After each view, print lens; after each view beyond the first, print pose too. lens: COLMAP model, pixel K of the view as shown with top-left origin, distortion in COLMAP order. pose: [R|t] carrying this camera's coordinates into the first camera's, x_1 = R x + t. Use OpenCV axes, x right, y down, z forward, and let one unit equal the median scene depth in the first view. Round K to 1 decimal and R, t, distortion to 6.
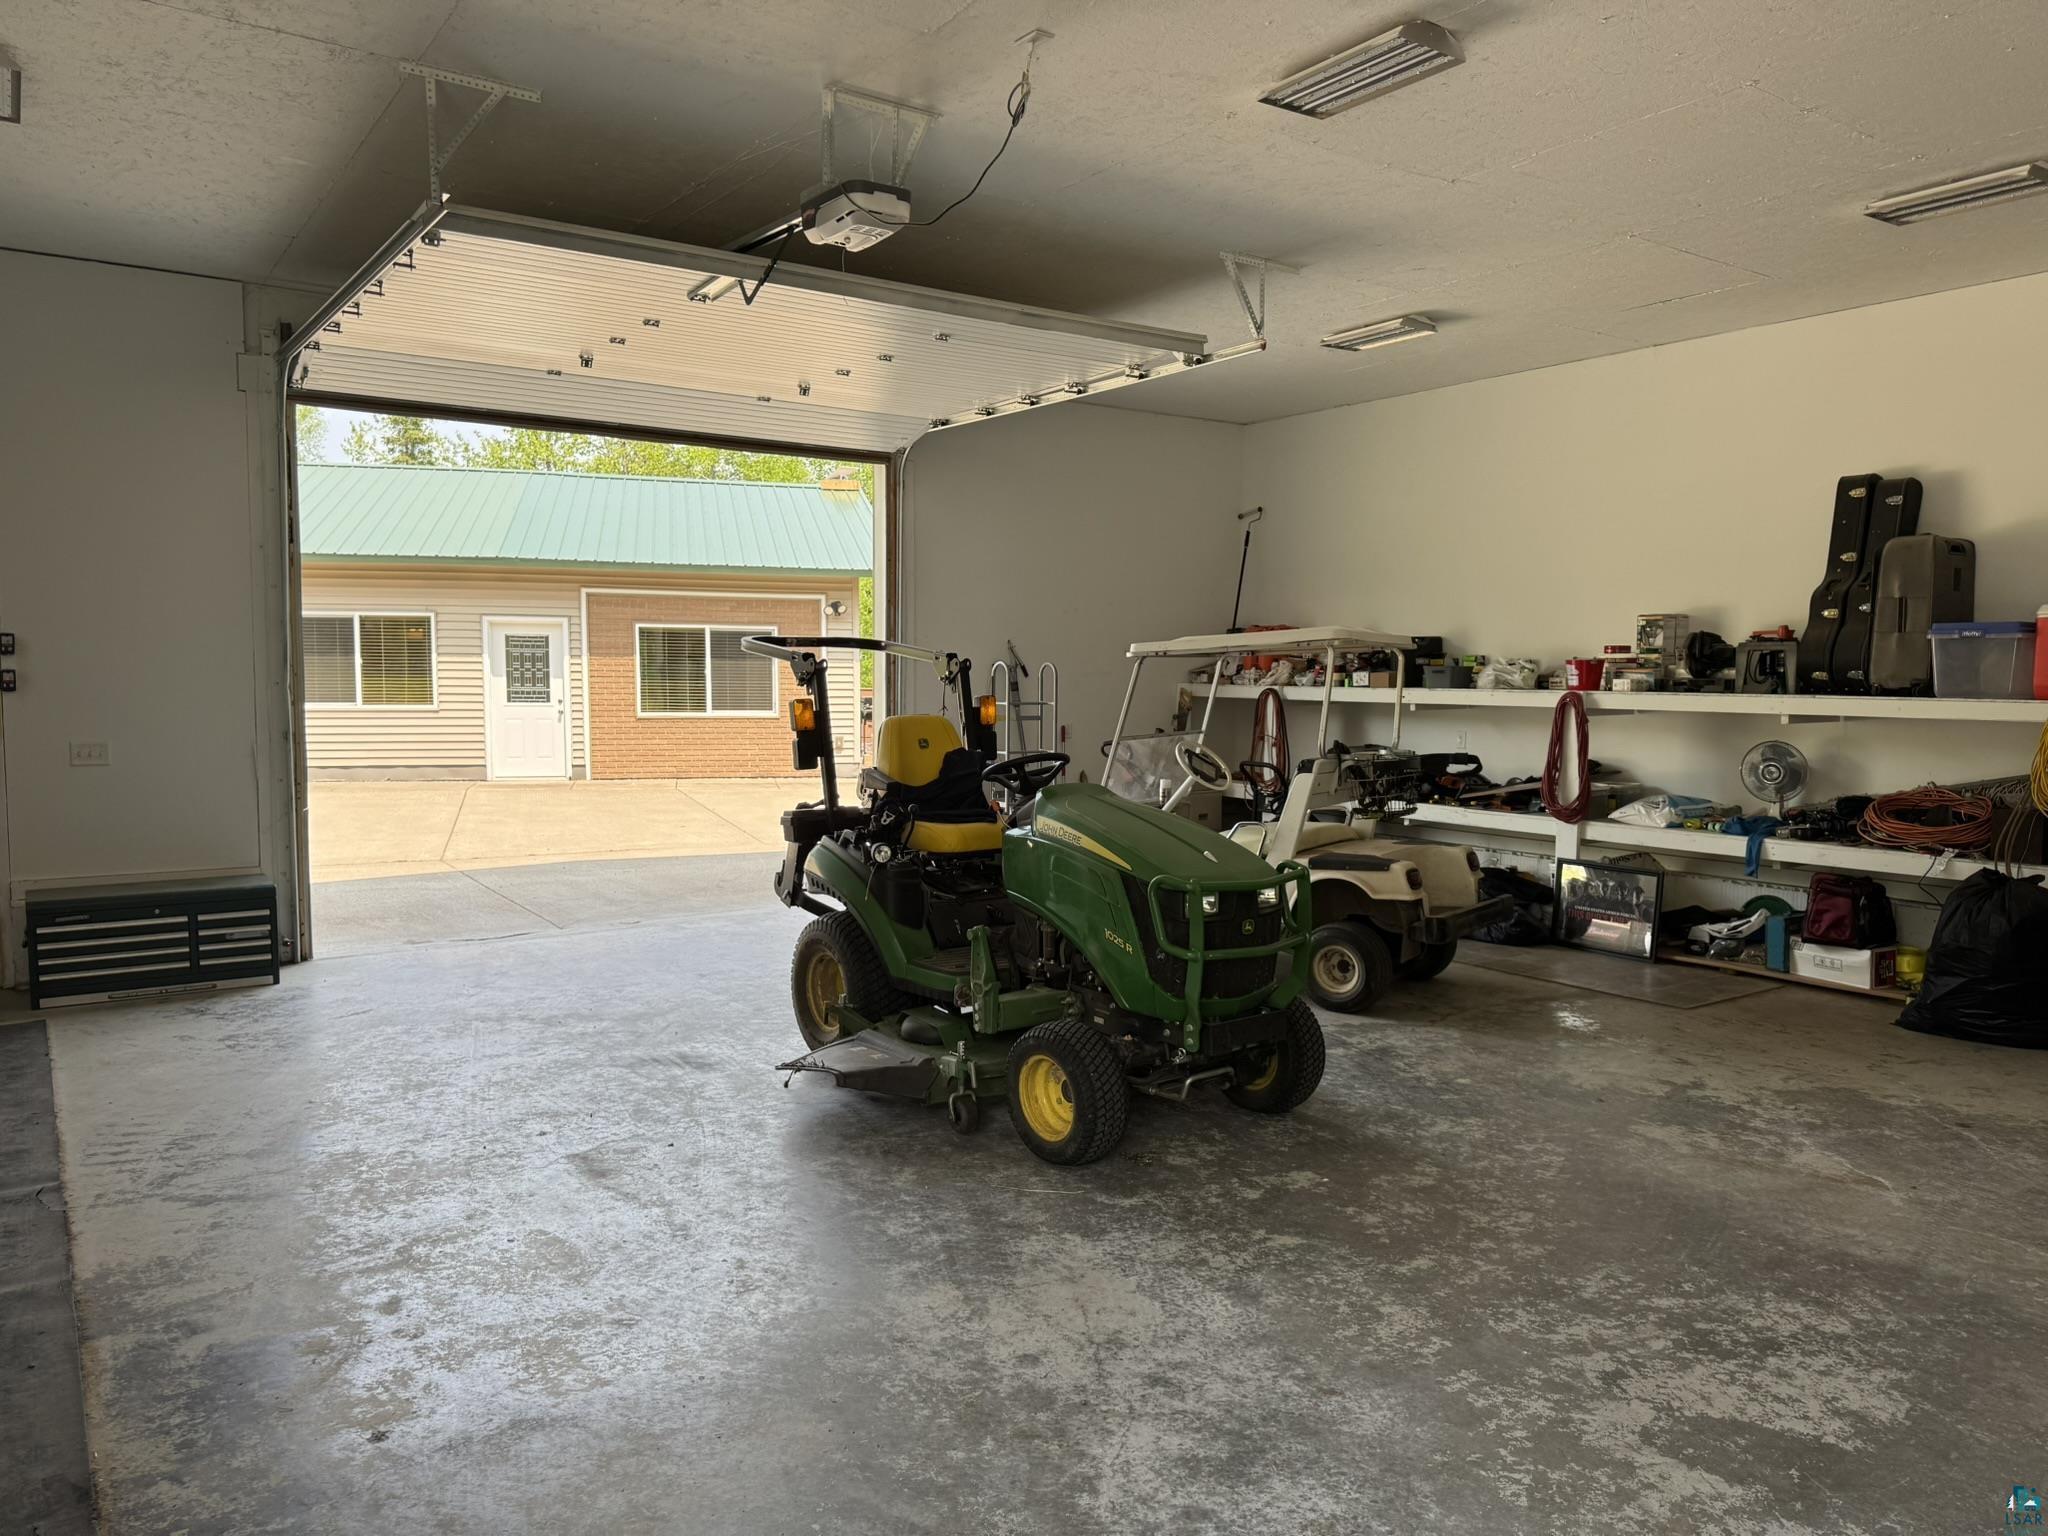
lens RADIAL K [[1432.7, 0, 1023.4], [0, 1432.7, 771.3], [0, 0, 1]] dist [0.055267, -0.077585]
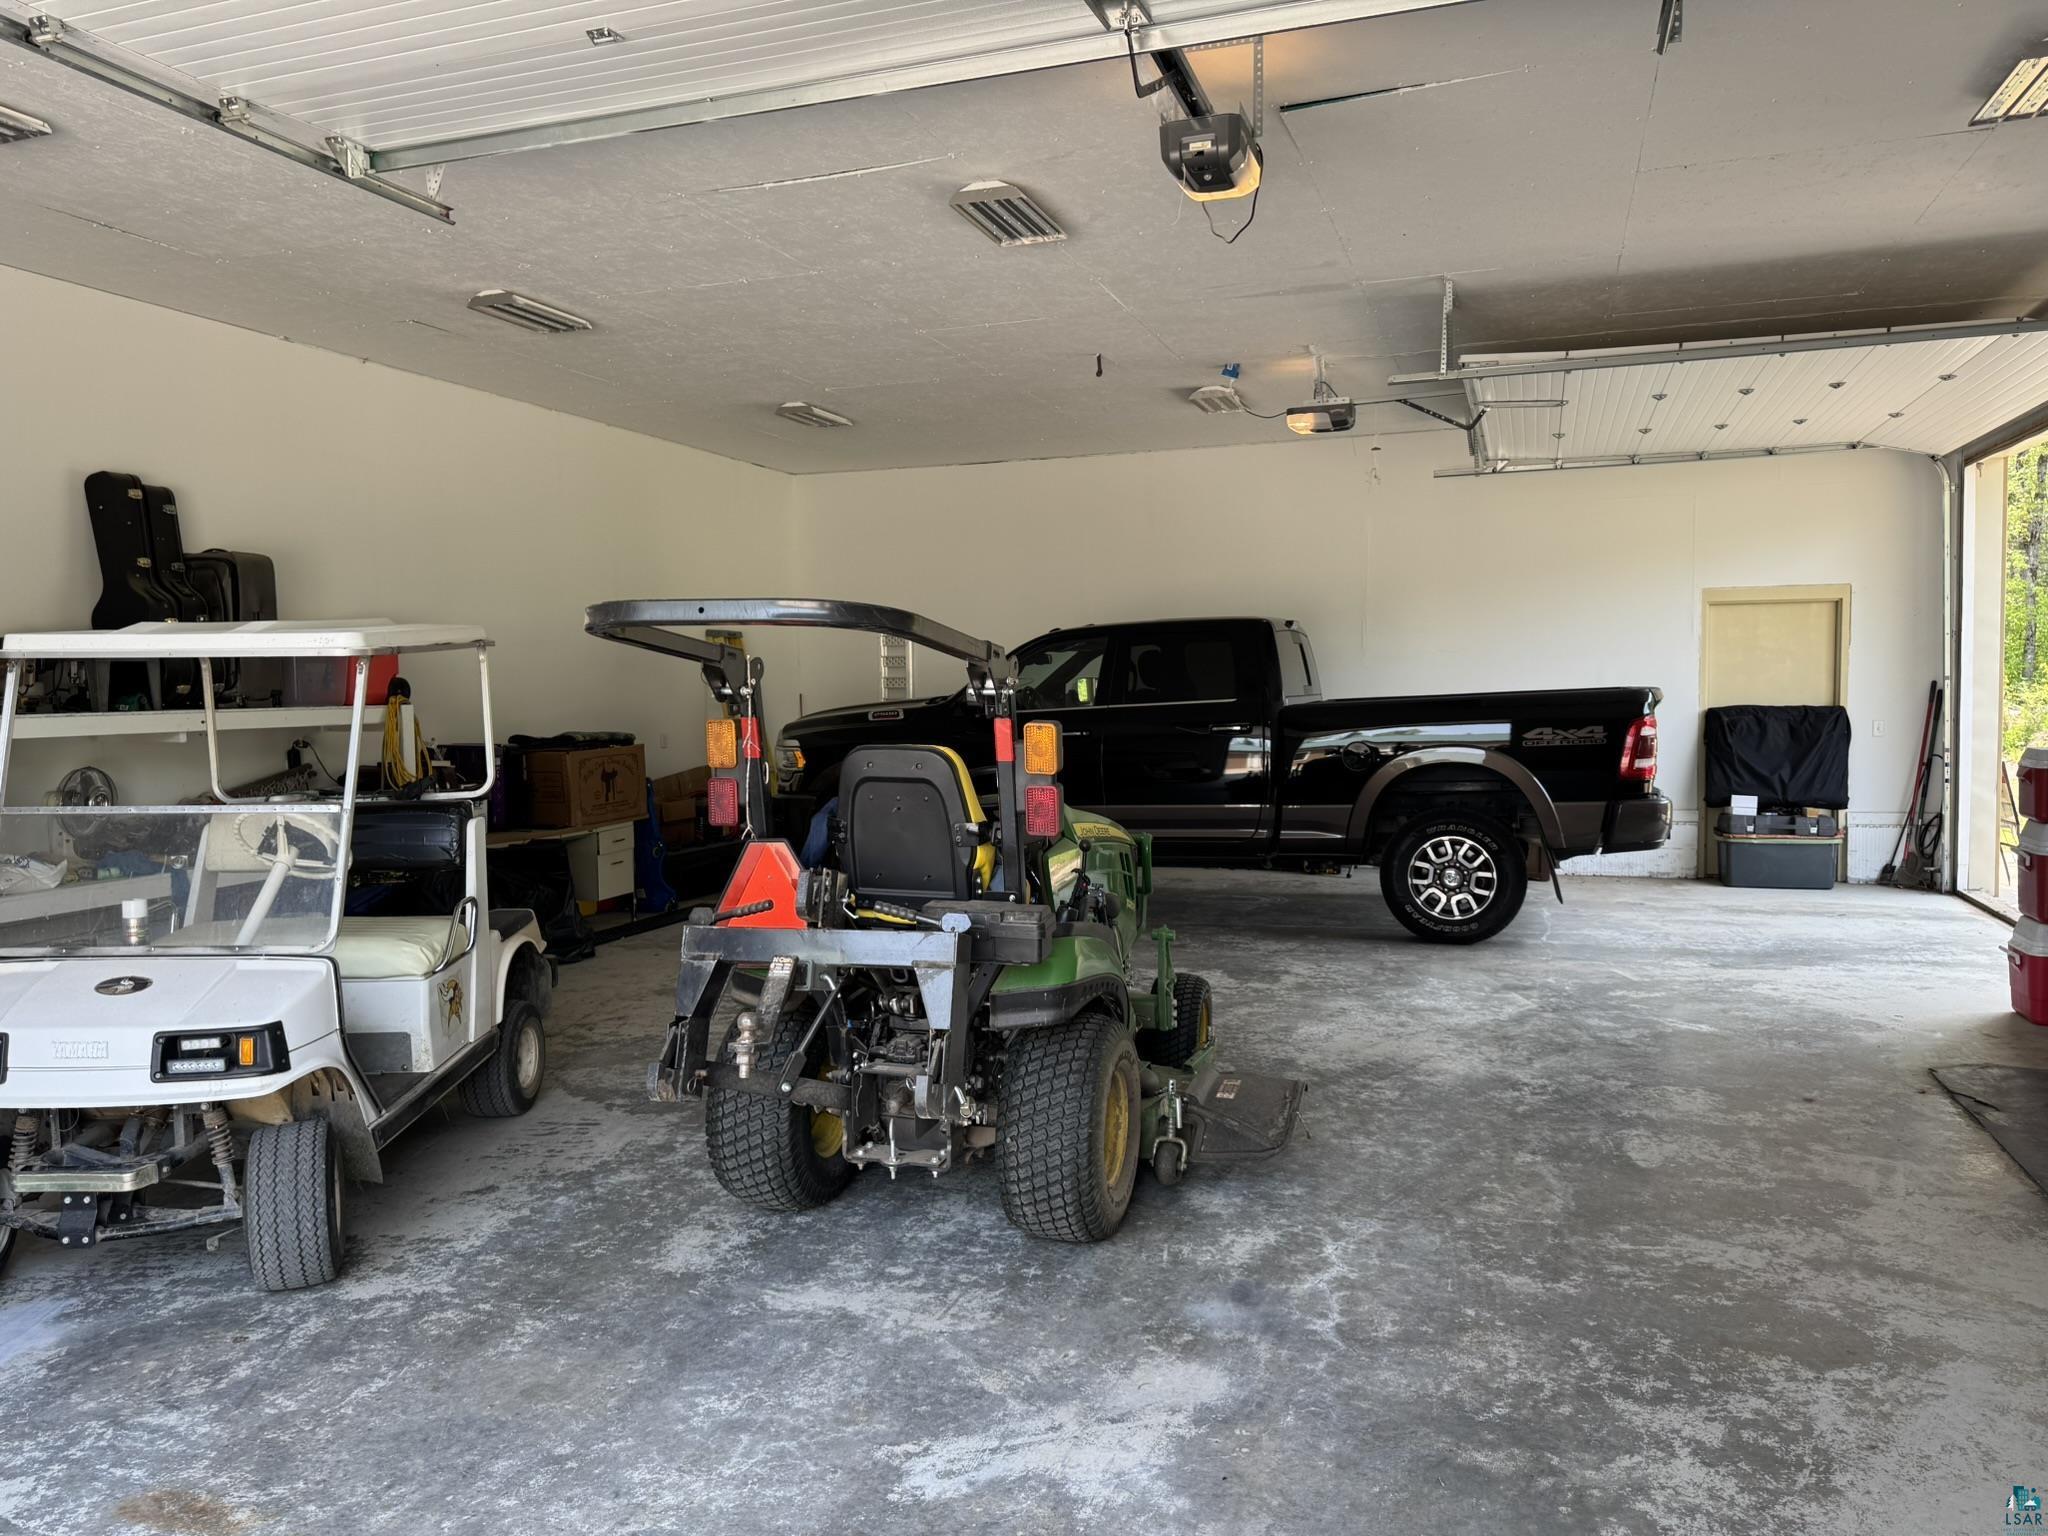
lens RADIAL K [[1432.7, 0, 1027.3], [0, 1432.7, 766.8], [0, 0, 1]] dist [0.055267, -0.077585]
pose [[-0.588474, -0.043717, 0.807334, -0.931705], [0.072450, 0.991669, 0.106508, -0.136632], [-0.805264, 0.121168, -0.580404, 1.983405]]
